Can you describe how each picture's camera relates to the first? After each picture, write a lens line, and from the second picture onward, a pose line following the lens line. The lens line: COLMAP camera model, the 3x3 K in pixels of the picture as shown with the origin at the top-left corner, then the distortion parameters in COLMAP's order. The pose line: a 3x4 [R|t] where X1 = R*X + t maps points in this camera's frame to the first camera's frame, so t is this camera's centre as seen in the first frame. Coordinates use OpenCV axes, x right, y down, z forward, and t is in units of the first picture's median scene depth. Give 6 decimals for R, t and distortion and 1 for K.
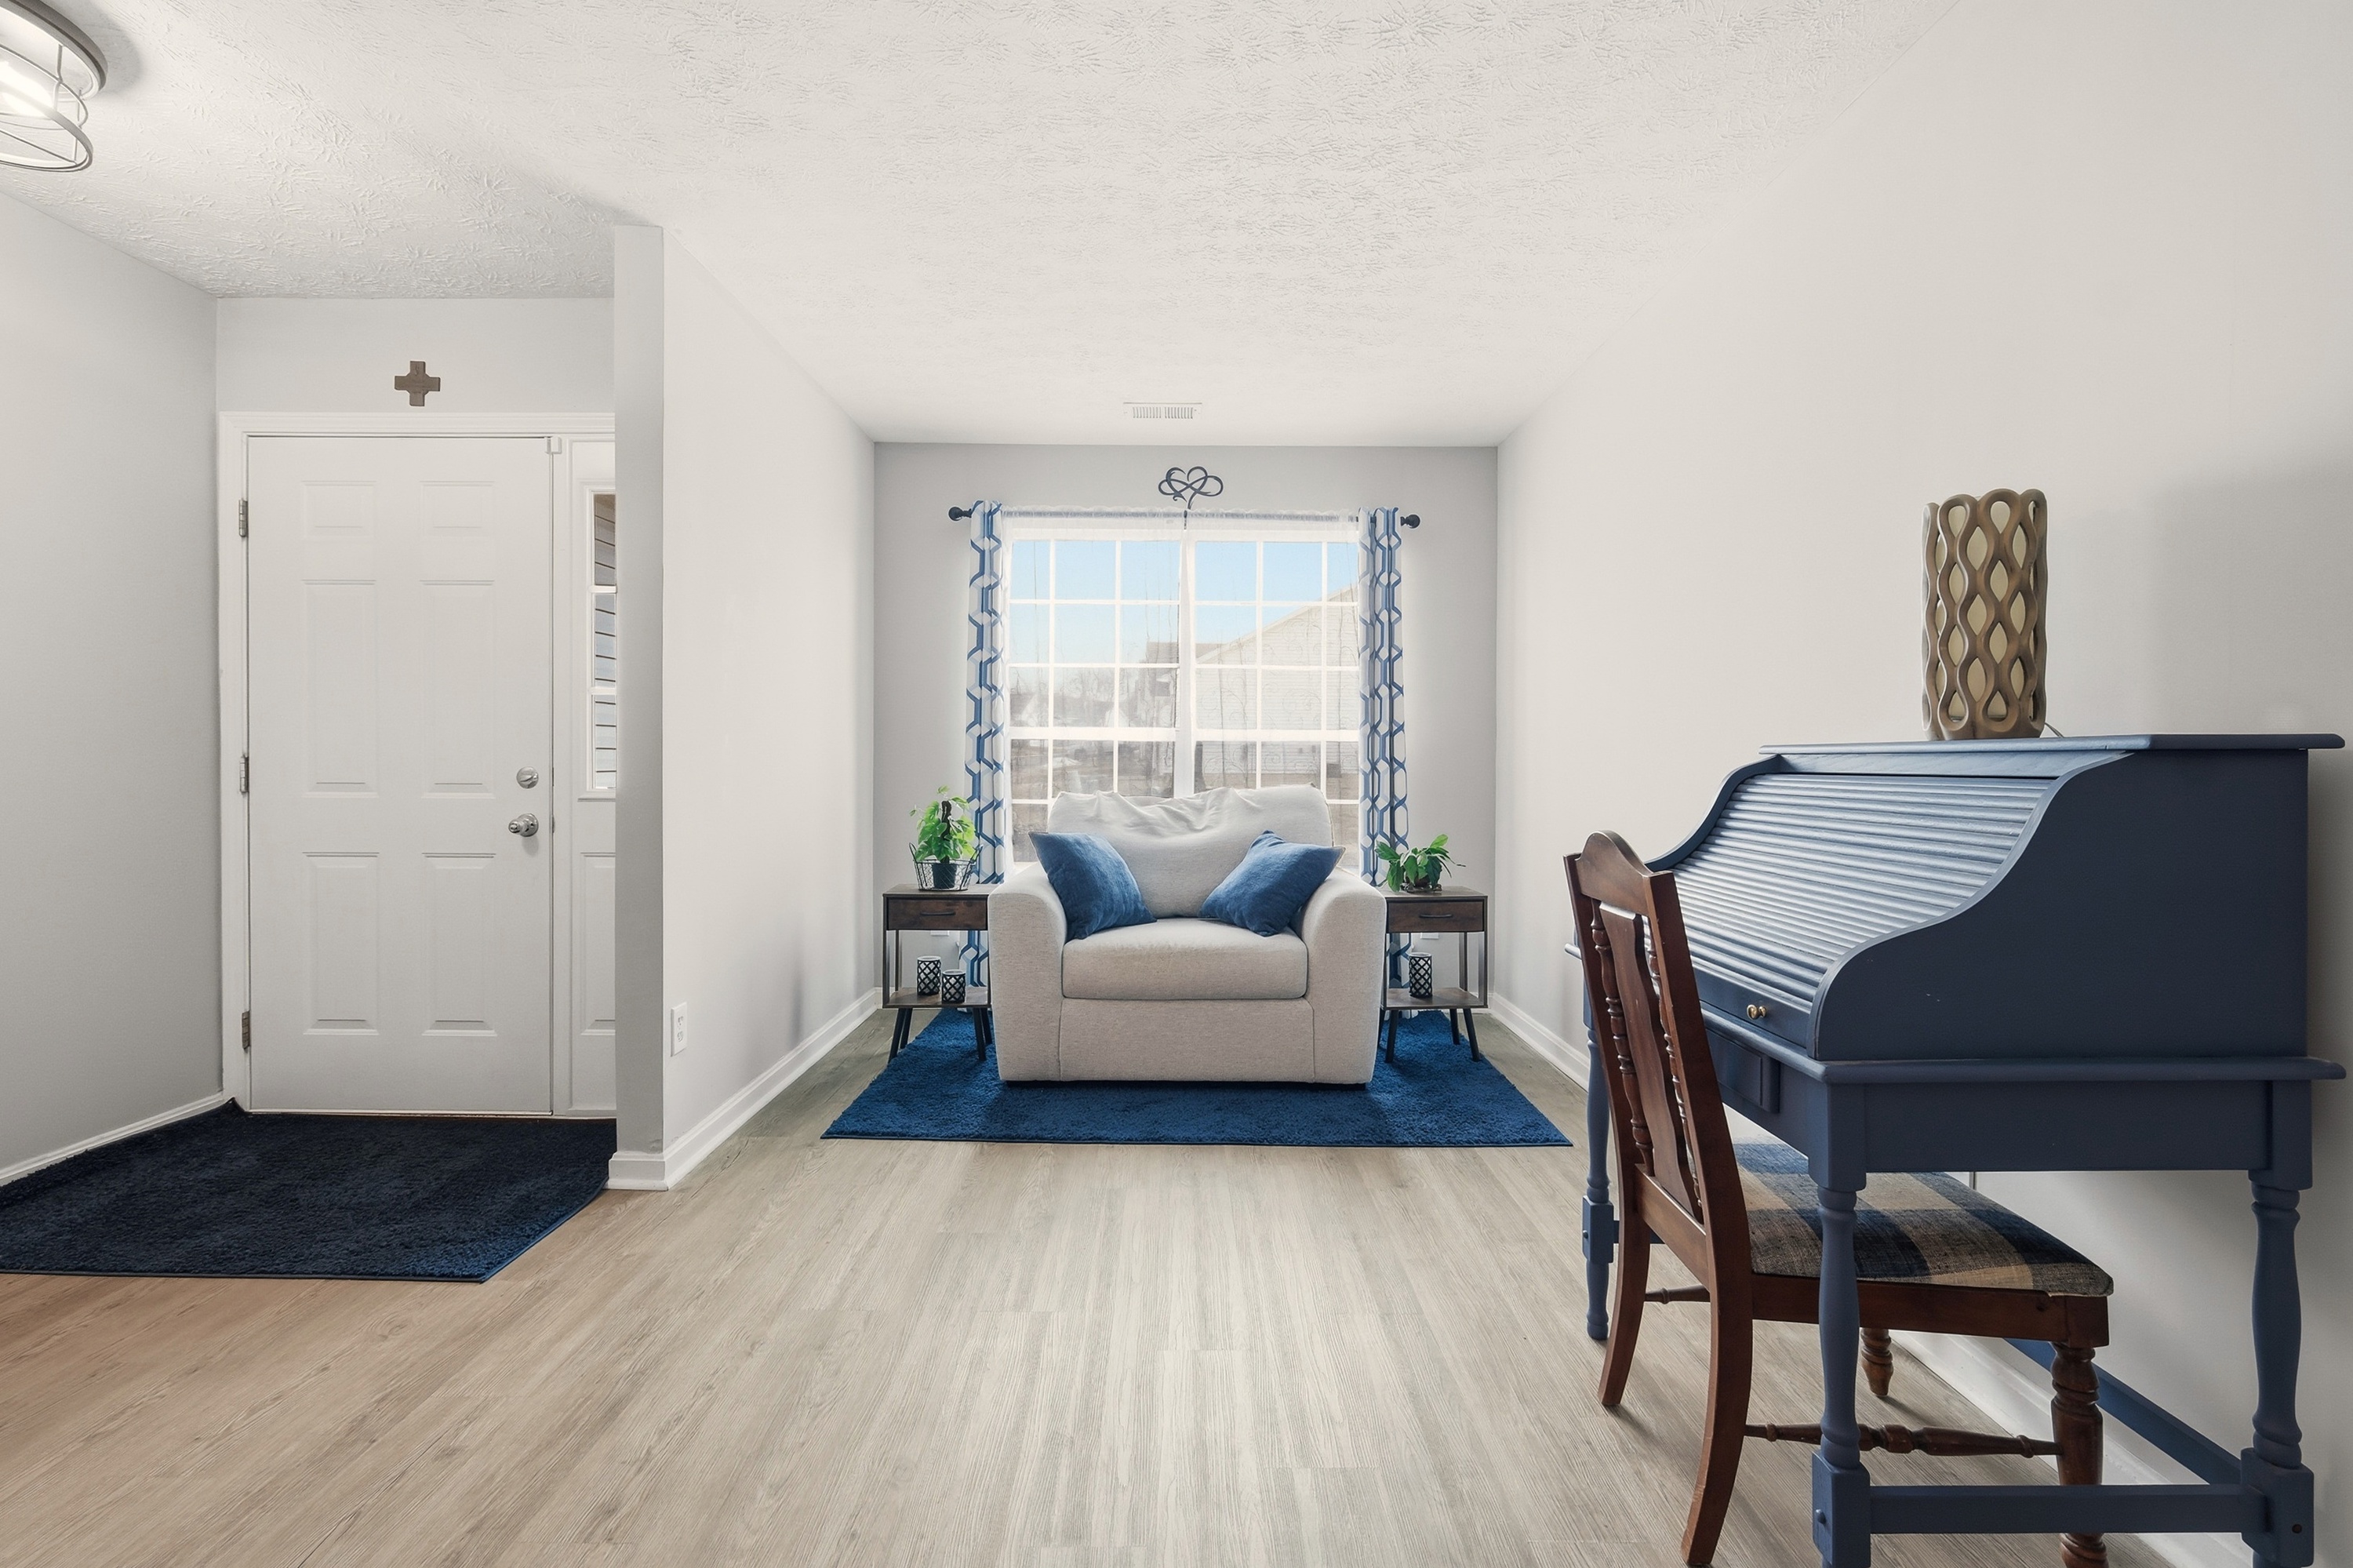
lens RADIAL K [[1040.3, 0, 1177.5], [0, 1040.3, 767.4], [0, 0, 1]] dist [-0.002919, -0.001528]
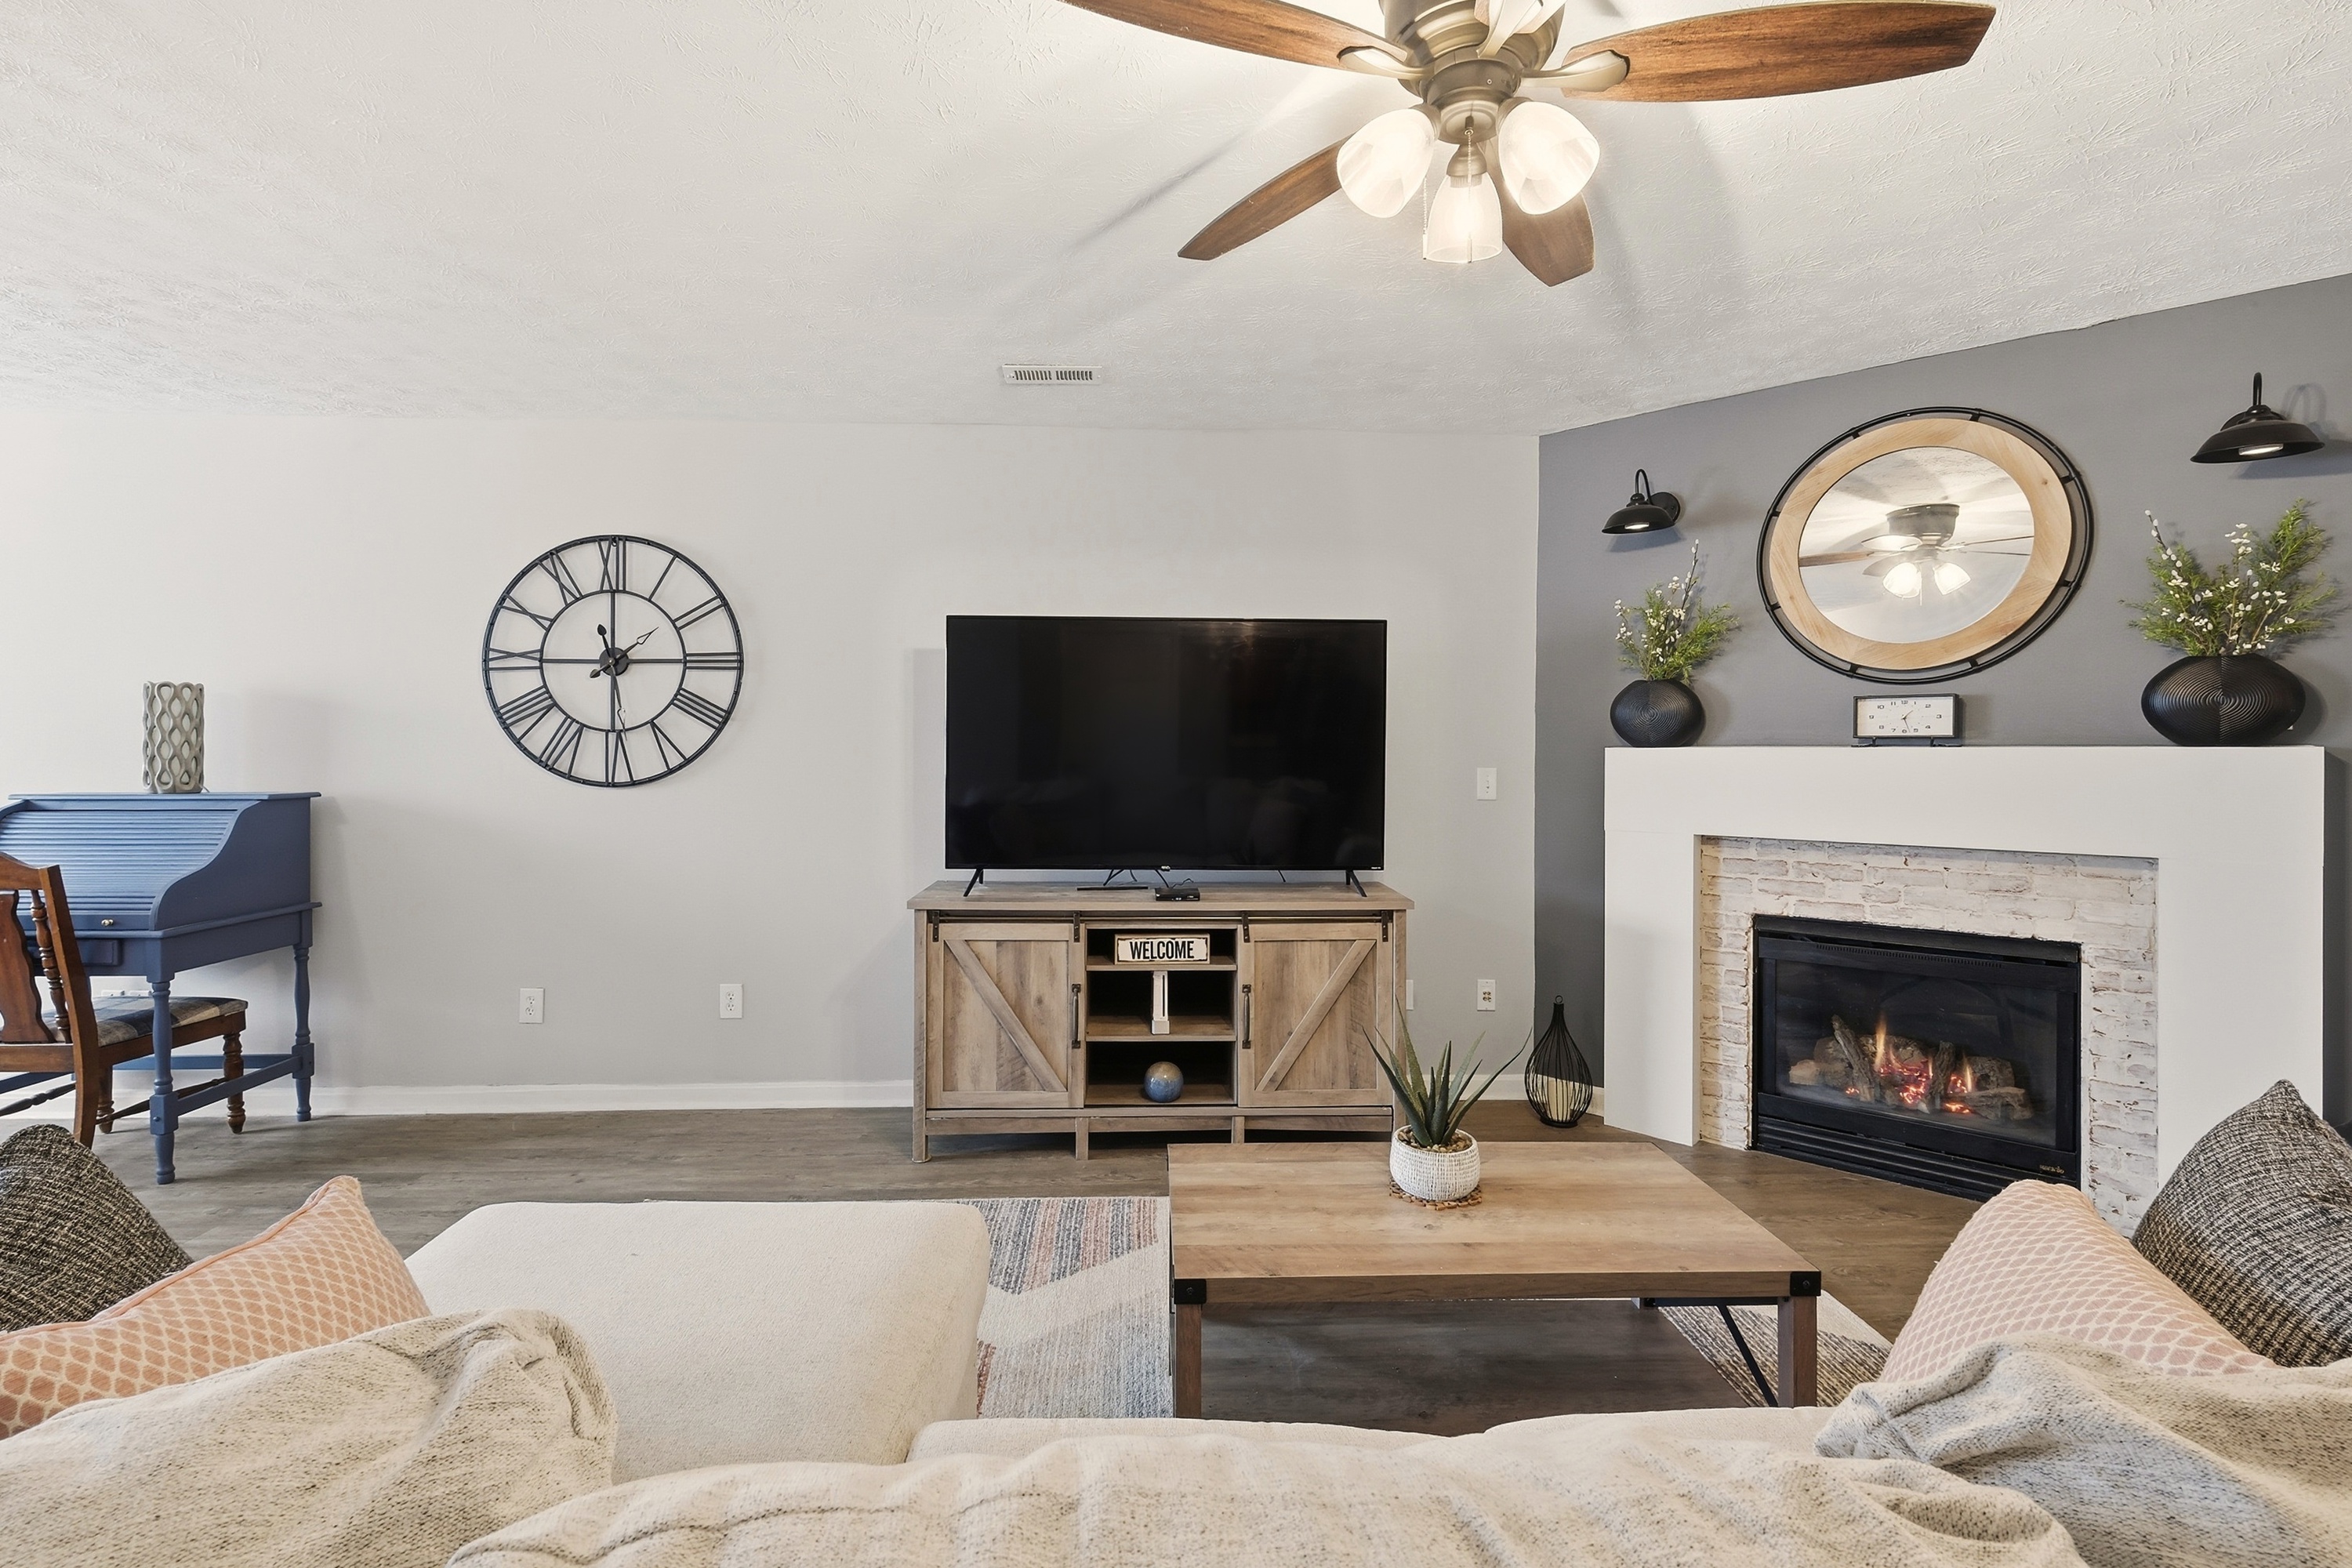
lens RADIAL K [[1039.9, 0, 1172.6], [0, 1039.9, 754.4], [0, 0, 1]] dist [-0.002919, -0.001528]
pose [[-0.048772, 0.002928, 0.998806, -0.660966], [0.005323, 0.999982, -0.002672, -0.039978], [-0.998796, 0.005186, -0.048787, -0.437000]]
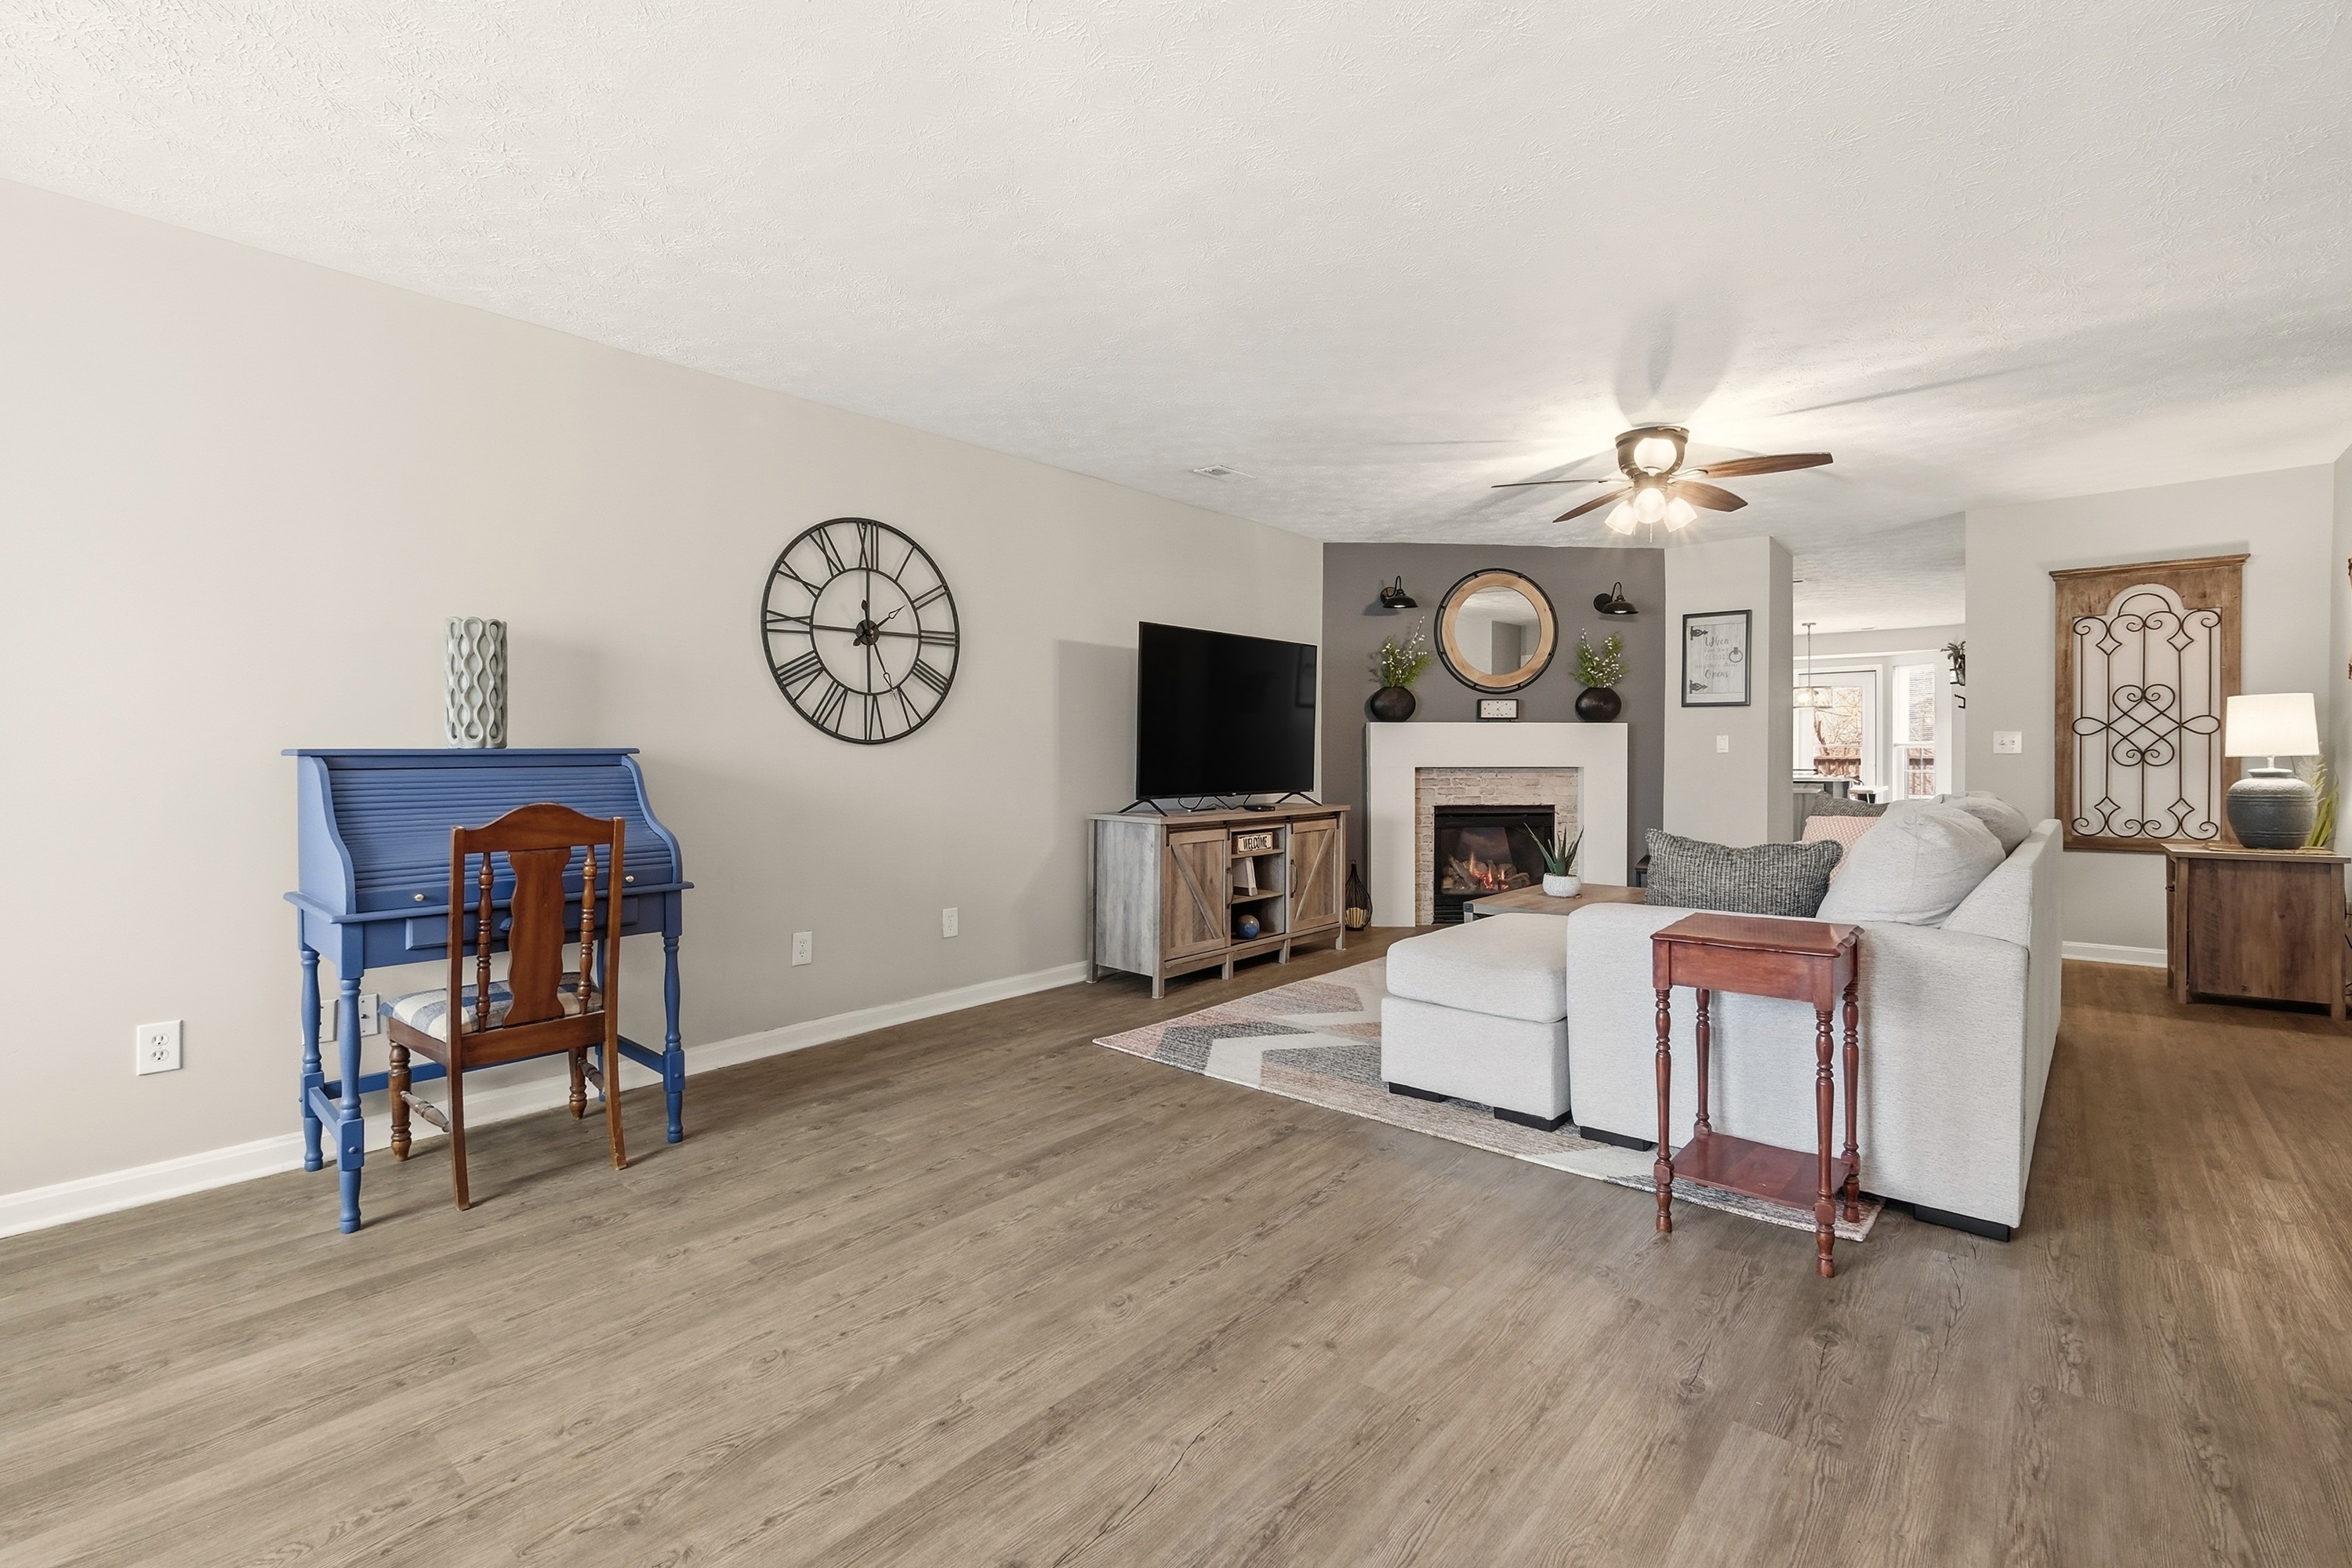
lens RADIAL K [[1039.9, 0, 1164.8], [0, 1039.9, 764.6], [0, 0, 1]] dist [-0.002919, -0.001528]
pose [[-0.754586, -0.005956, 0.656174, -0.613309], [0.008372, 0.999790, 0.018703, -0.009884], [-0.656148, 0.019607, -0.754377, 0.710029]]
